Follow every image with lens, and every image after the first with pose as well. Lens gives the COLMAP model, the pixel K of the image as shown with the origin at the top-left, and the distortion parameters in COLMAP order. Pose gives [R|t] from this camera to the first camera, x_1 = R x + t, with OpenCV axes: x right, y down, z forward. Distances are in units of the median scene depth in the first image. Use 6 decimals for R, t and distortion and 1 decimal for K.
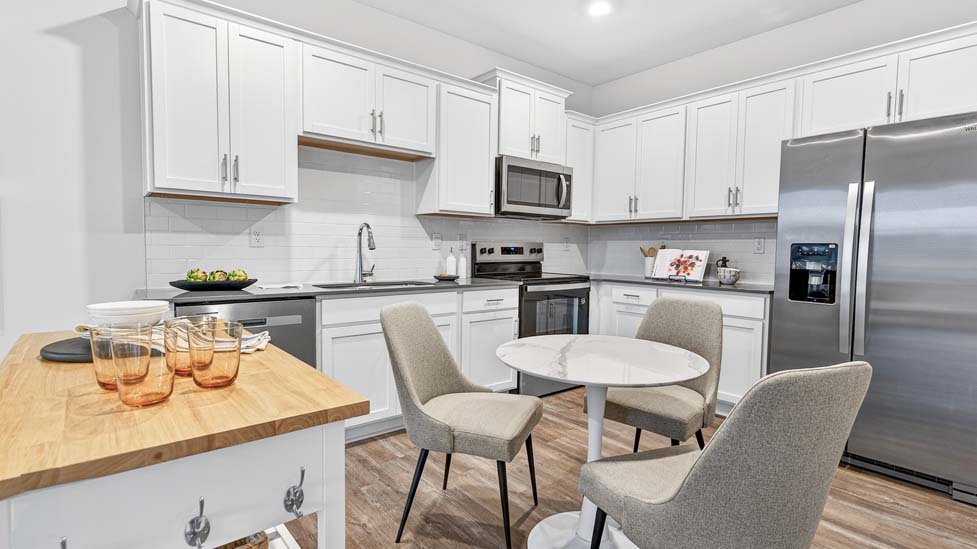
lens RADIAL K [[469.3, 0, 491.8], [0, 469.3, 273.1], [0, 0, 1]] dist [0.000126, -0.000302]
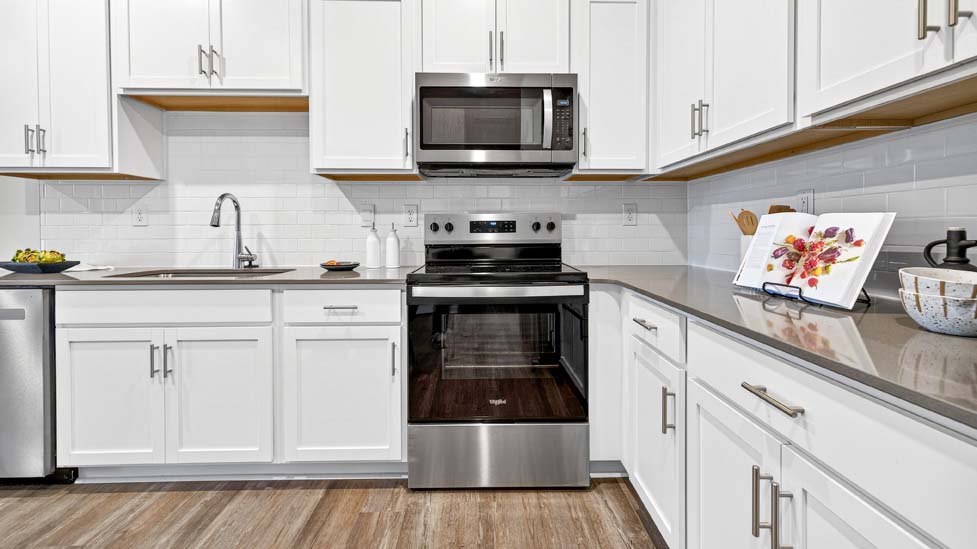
lens RADIAL K [[409.6, 0, 482.3], [0, 409.6, 238.3], [0, 0, 1]] dist [0.000987, 0.000540]
pose [[0.781347, -0.003107, -0.624089, 0.410014], [-0.020959, 0.999293, -0.031215, -0.015796], [0.623745, 0.037470, 0.780729, 0.606684]]
